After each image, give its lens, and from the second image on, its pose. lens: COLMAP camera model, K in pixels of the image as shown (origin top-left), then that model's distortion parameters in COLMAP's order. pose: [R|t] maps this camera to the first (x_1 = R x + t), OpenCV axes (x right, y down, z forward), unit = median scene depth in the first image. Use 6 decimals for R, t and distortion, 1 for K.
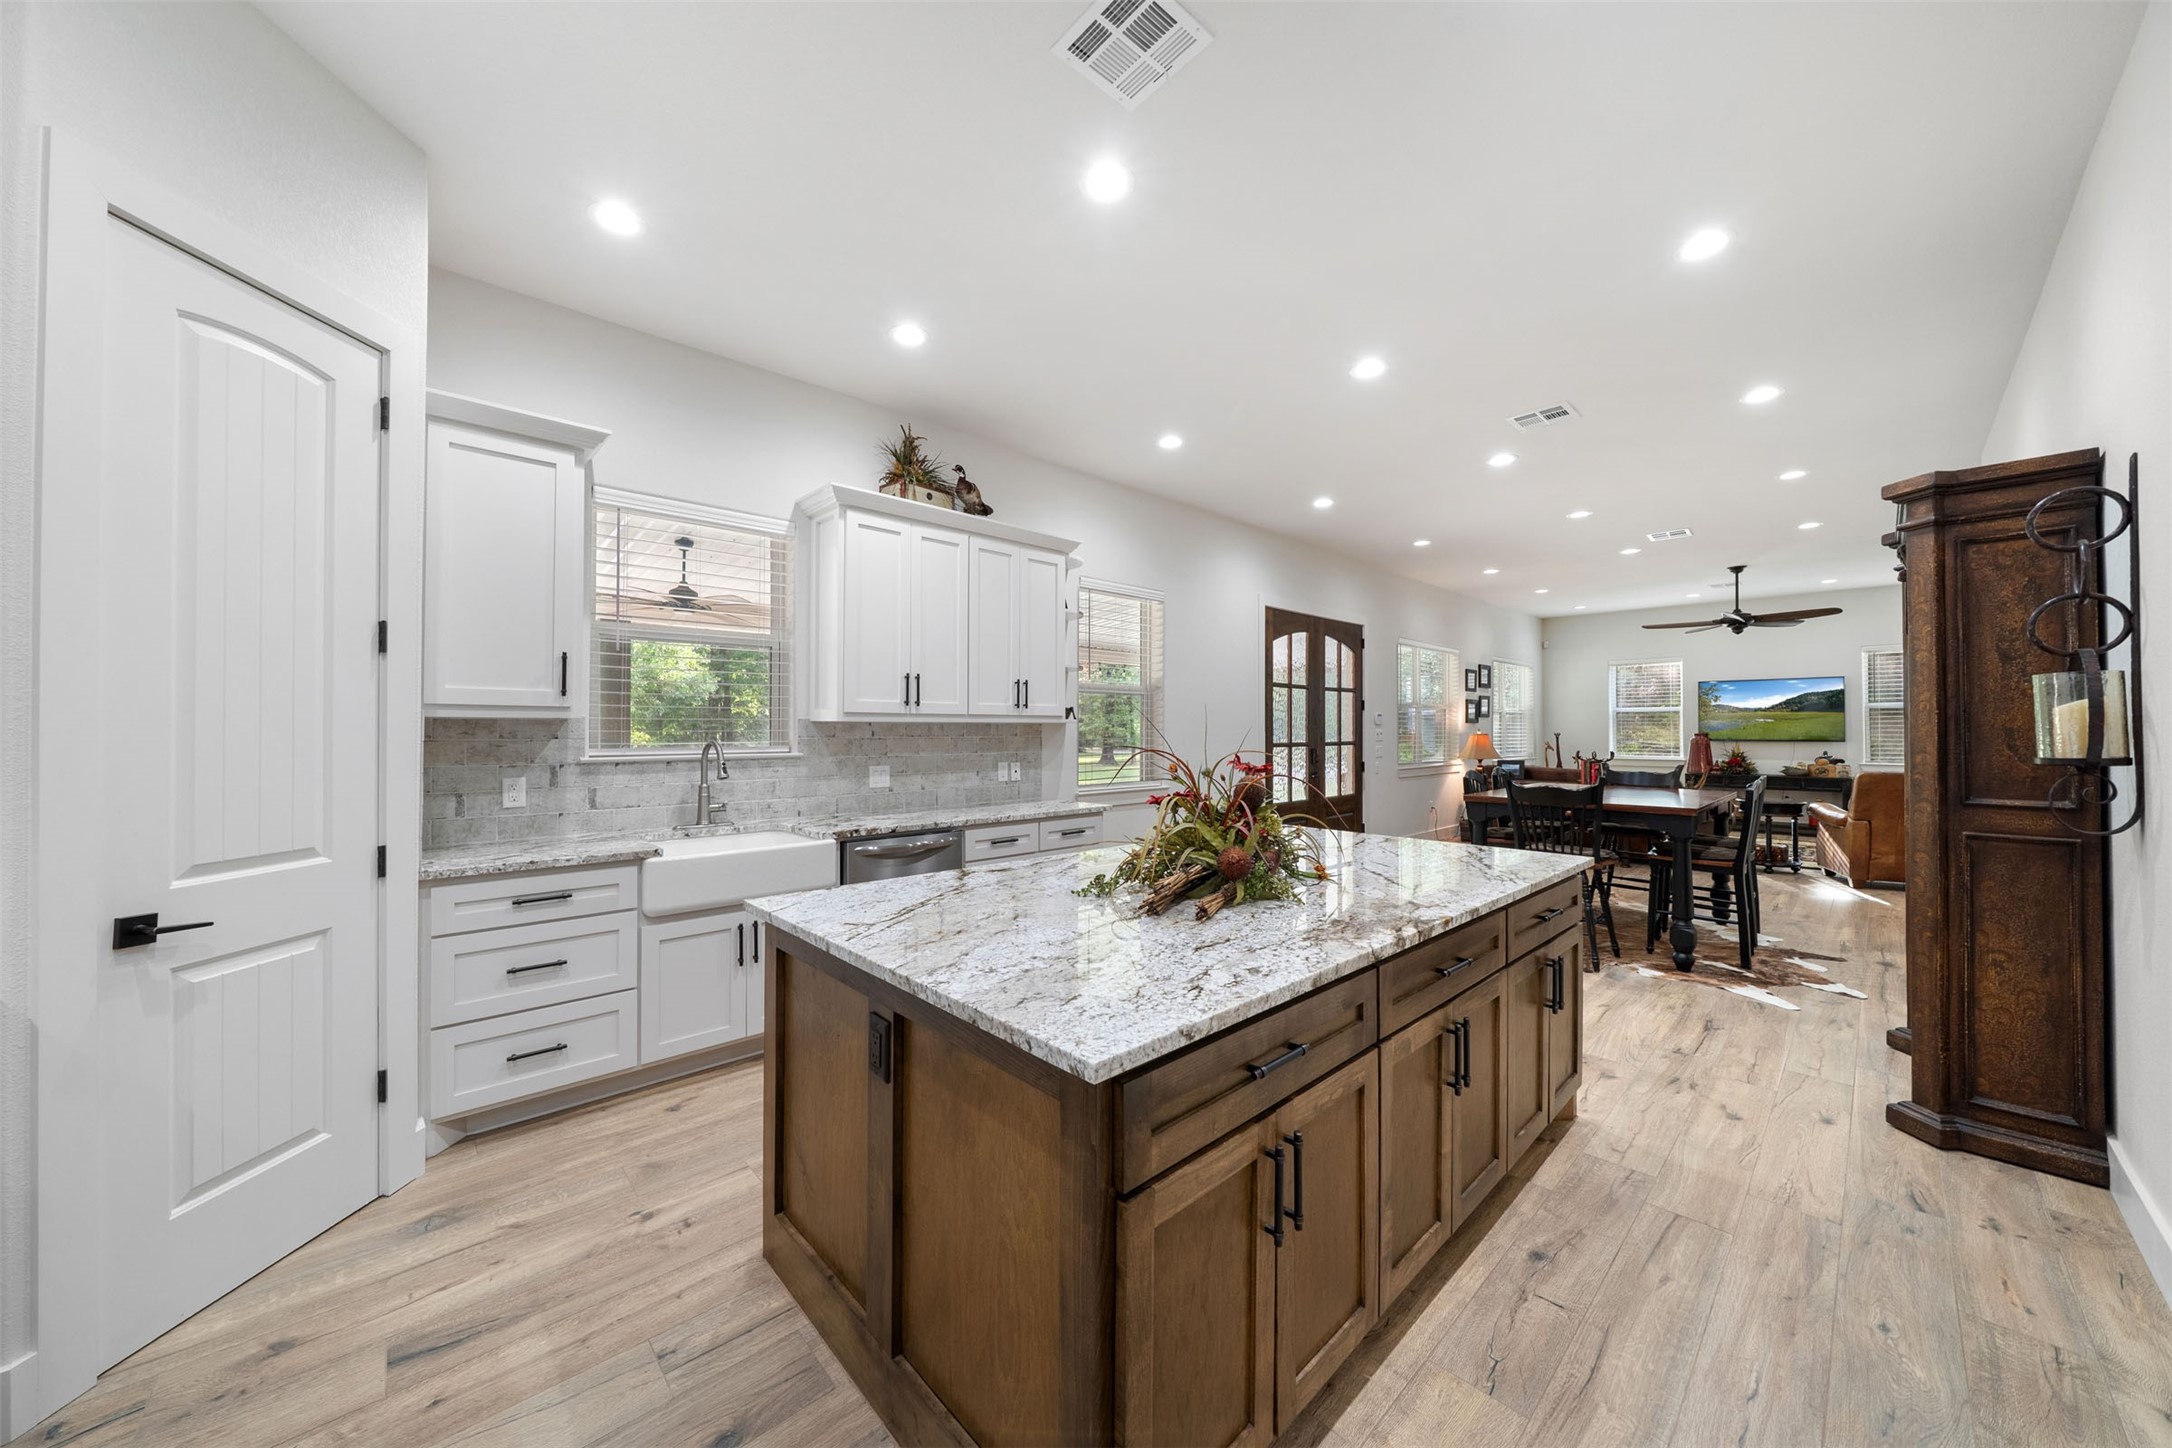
lens RADIAL K [[757.9, 0, 1064.6], [0, 757.9, 719.7], [0, 0, 1]] dist [-0.006356, -0.000043]
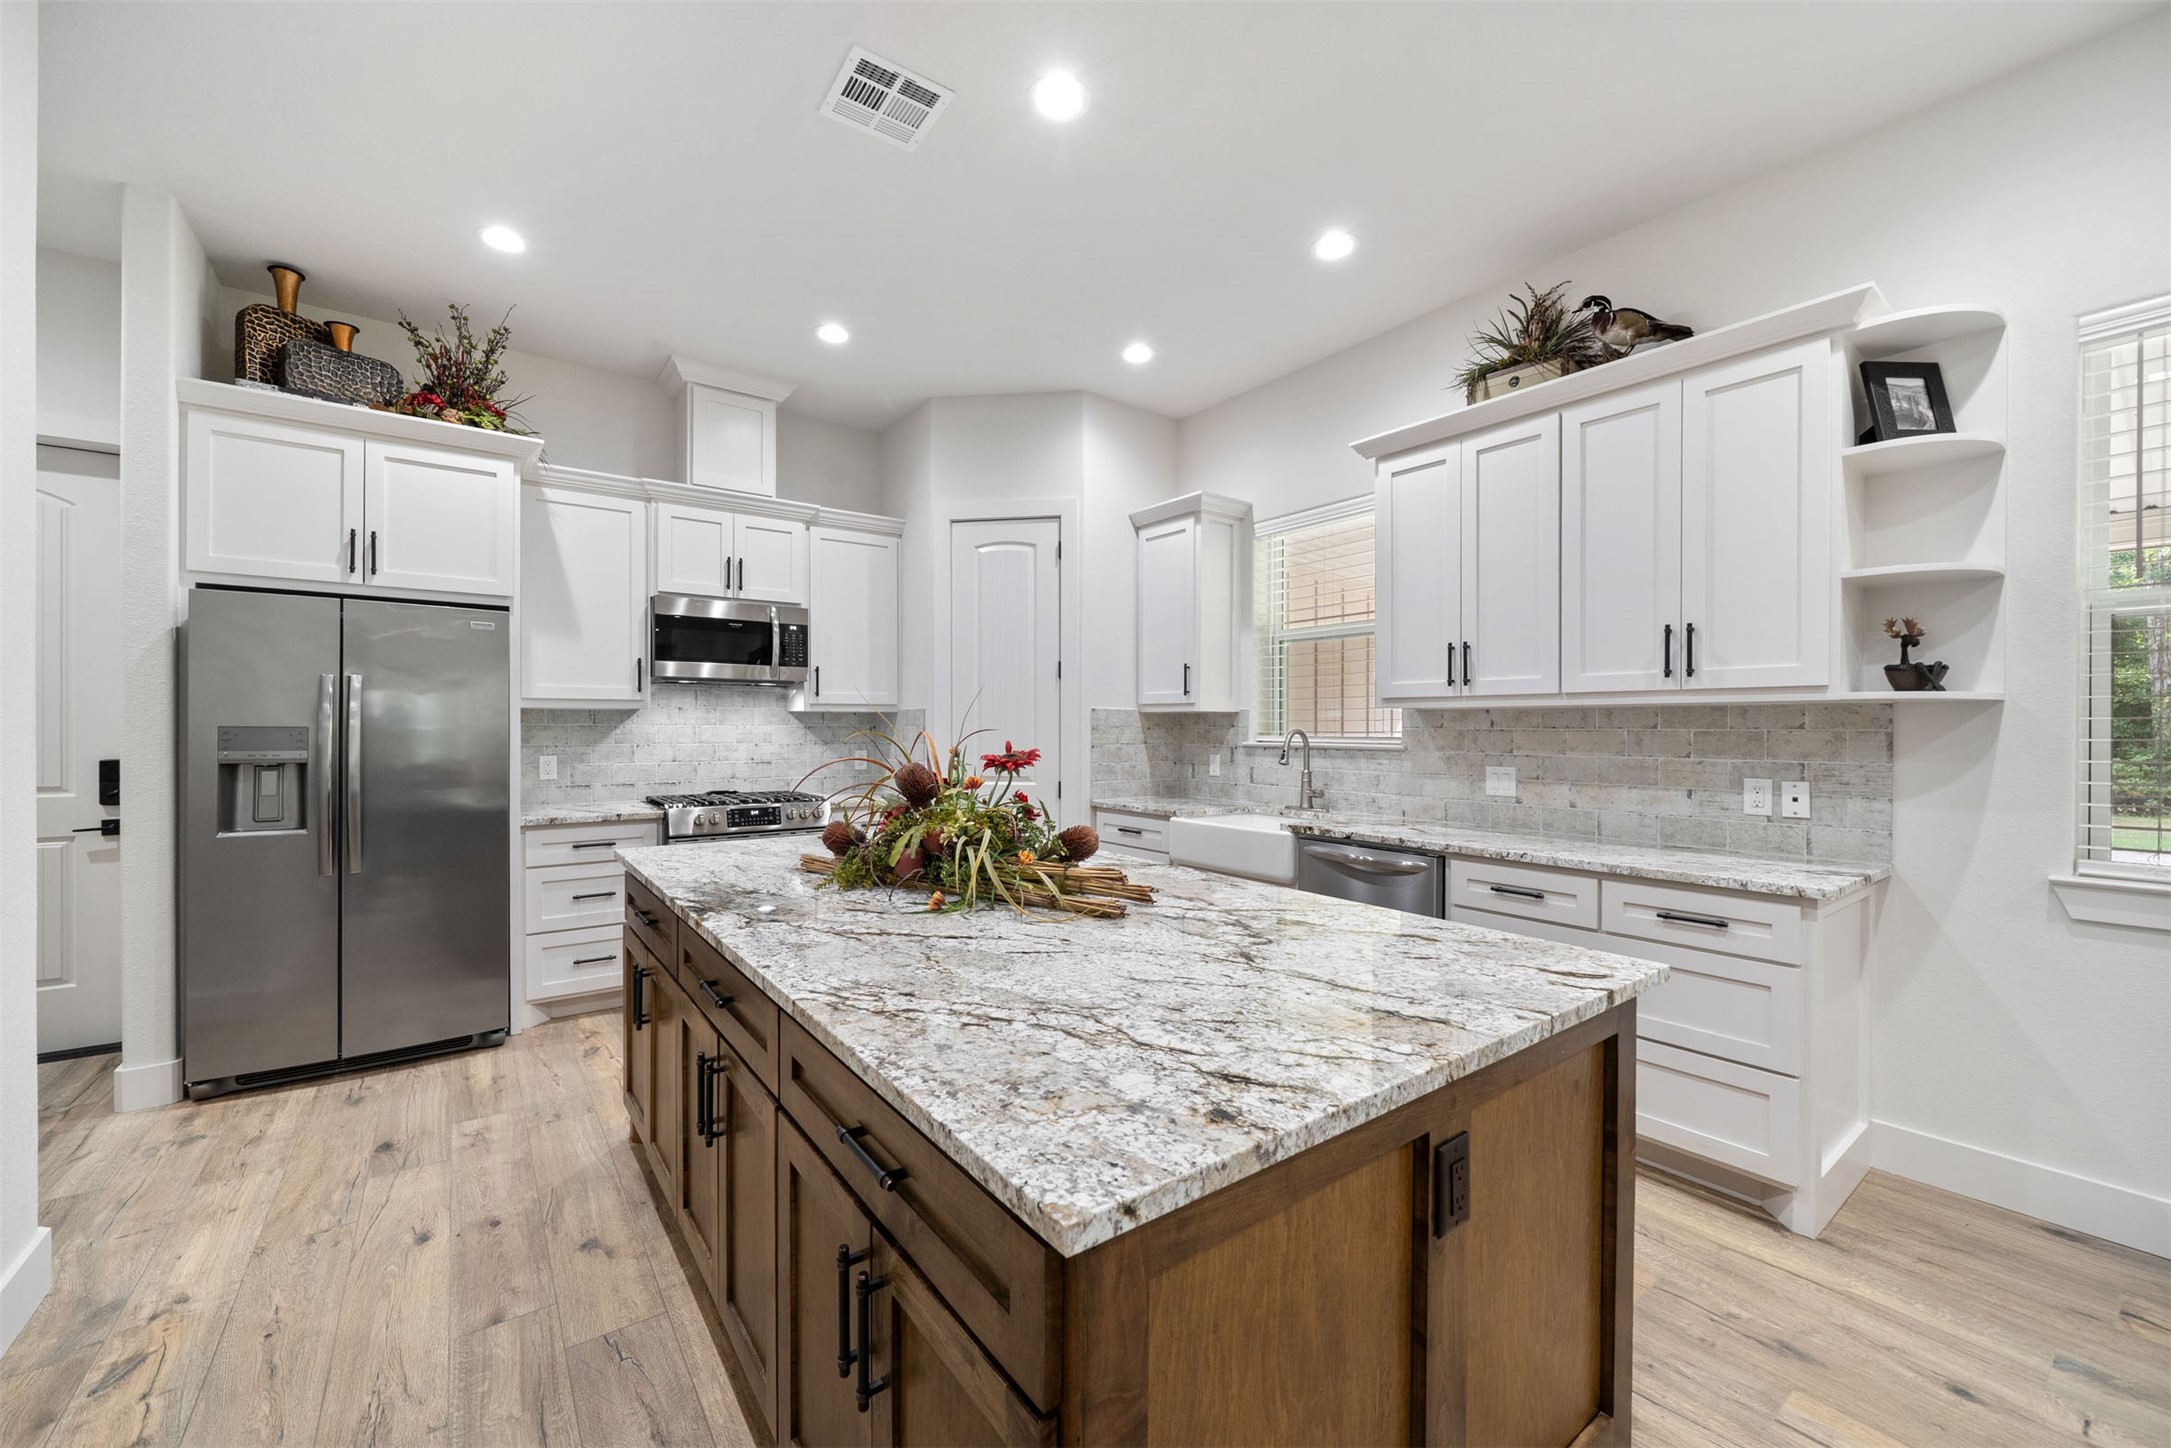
lens RADIAL K [[839.0, 0, 1077.7], [0, 839.0, 733.3], [0, 0, 1]] dist [-0.007719, 0.000194]
pose [[-0.107329, 0.007473, -0.994195, 0.641000], [0.009797, 0.999931, 0.006458, 0.019022], [0.994175, -0.009047, -0.107395, 0.695600]]
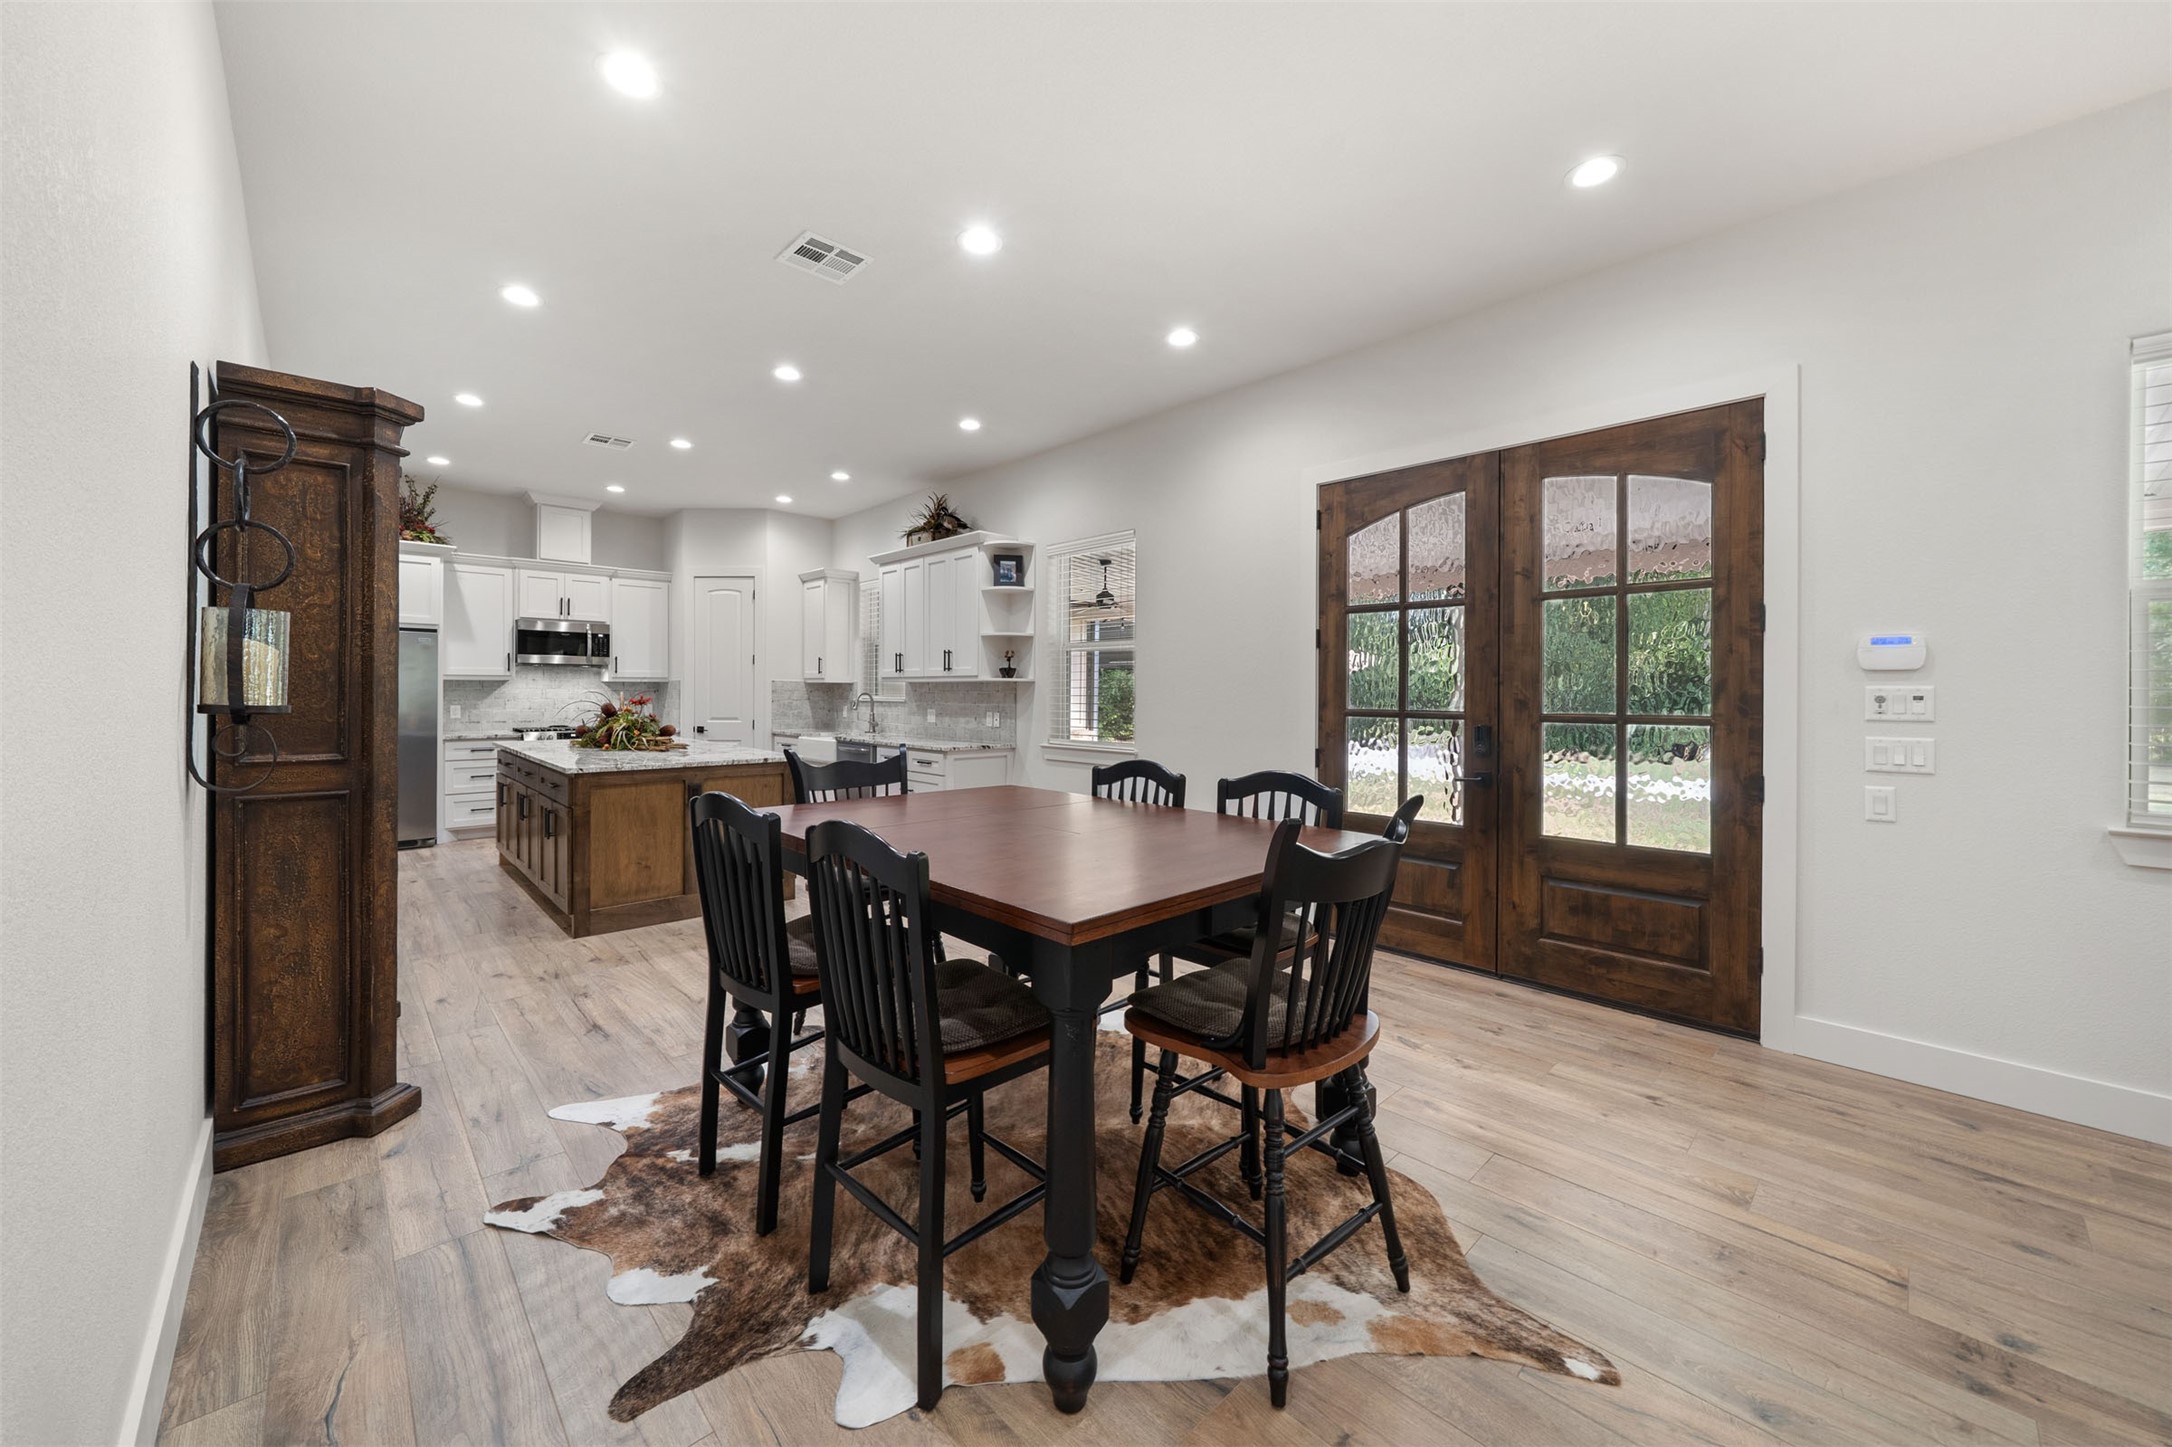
lens RADIAL K [[792.6, 0, 1063.4], [0, 792.6, 693.6], [0, 0, 1]] dist [-0.002245, -0.000052]
pose [[0.009304, 0.002439, -0.999954, 1.508726], [0.007416, 0.999969, 0.002508, 0.025993], [0.999929, -0.007439, 0.009286, 1.308977]]
